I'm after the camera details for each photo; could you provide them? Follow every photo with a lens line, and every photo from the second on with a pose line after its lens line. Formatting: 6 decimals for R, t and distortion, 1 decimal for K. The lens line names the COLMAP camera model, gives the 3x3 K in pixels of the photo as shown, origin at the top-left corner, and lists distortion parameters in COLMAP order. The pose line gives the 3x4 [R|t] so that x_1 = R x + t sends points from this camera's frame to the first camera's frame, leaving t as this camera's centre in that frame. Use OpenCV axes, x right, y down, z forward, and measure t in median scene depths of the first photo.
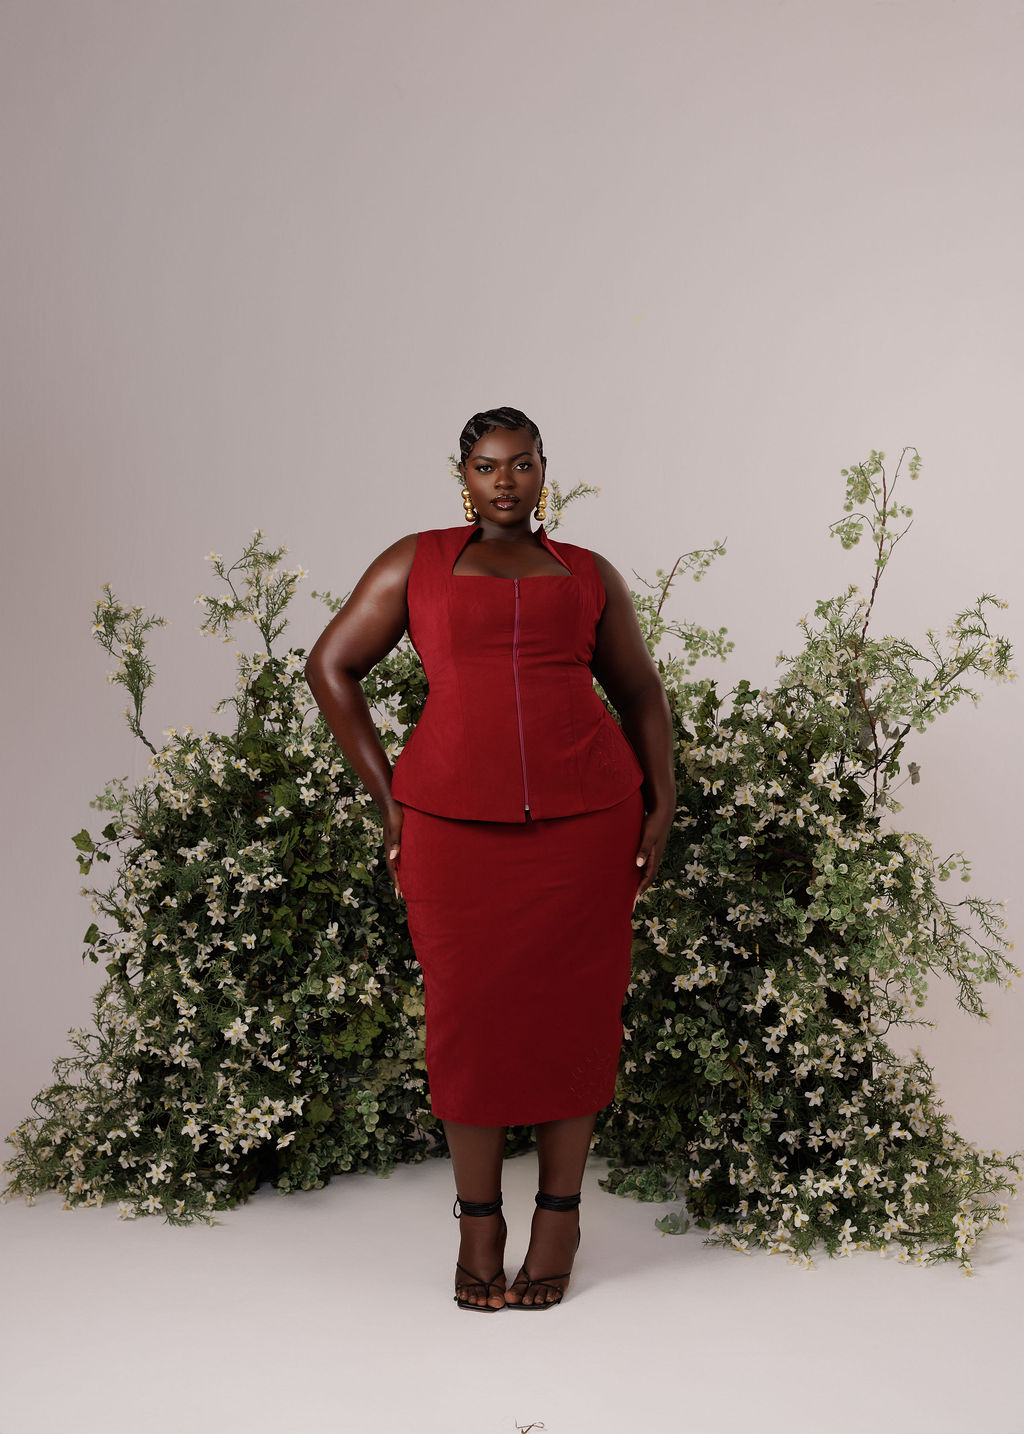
lens RADIAL K [[1941.0, 0, 487.2], [0, 1941.0, 655.0], [0, 0, 1]] dist [0.004396, 0.000000]
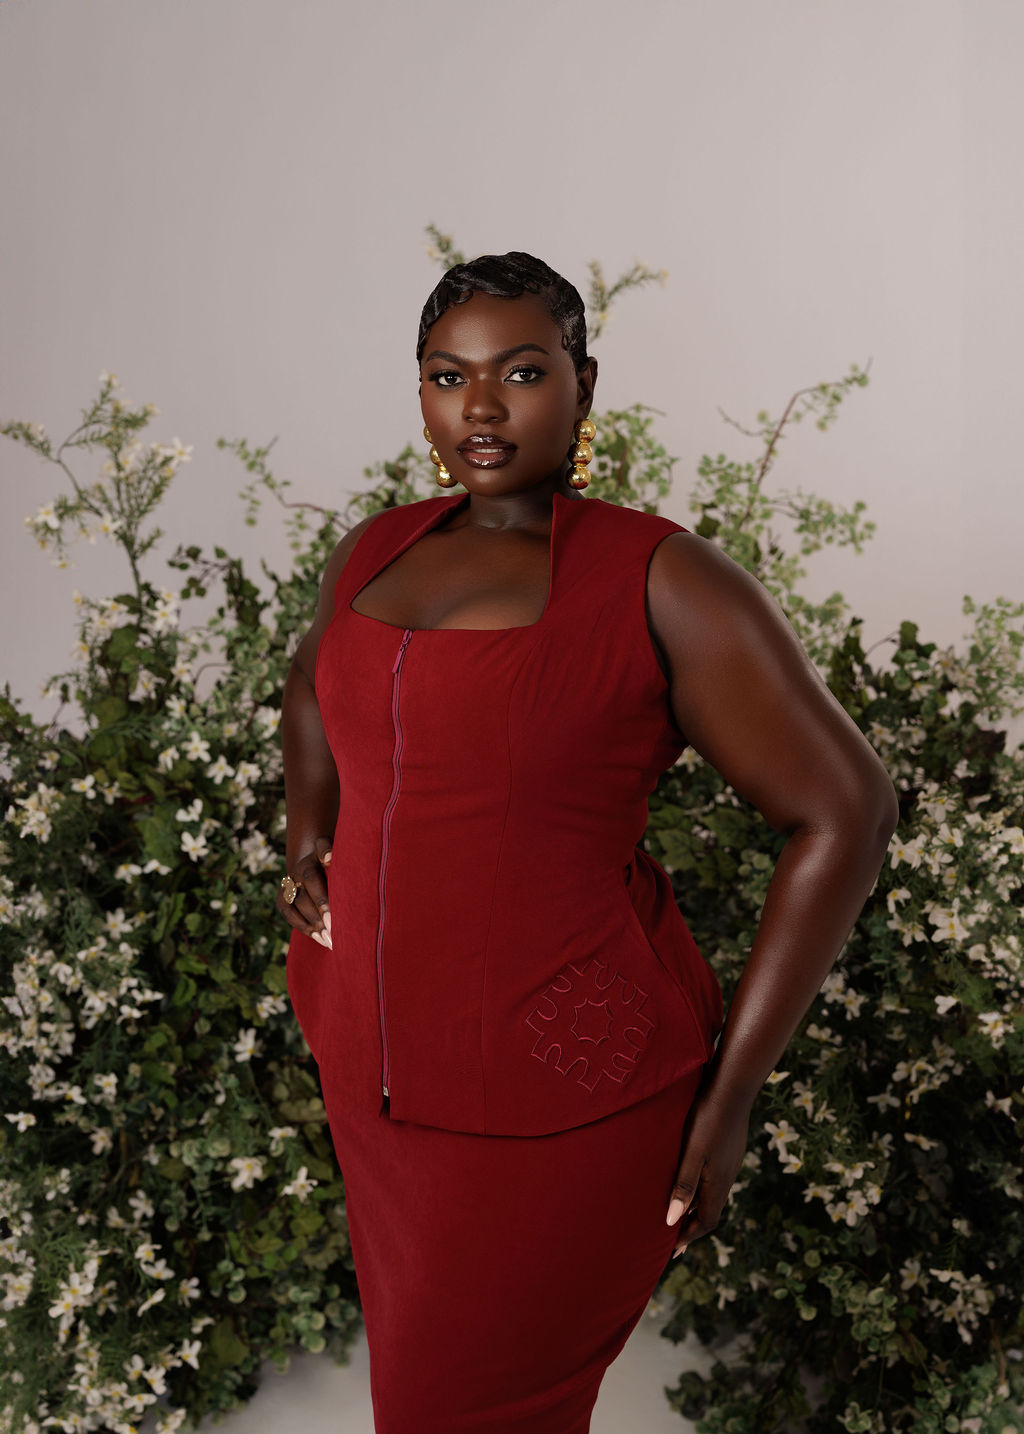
lens RADIAL K [[1941.0, 0, 498.0], [0, 1941.0, 713.8], [0, 0, 1]] dist [0.004396, 0.000000]
pose [[0.999962, -0.008413, -0.002459, 0.003967], [0.008745, 0.976607, 0.214853, -0.093746], [0.000594, -0.214866, 0.976643, 0.402909]]
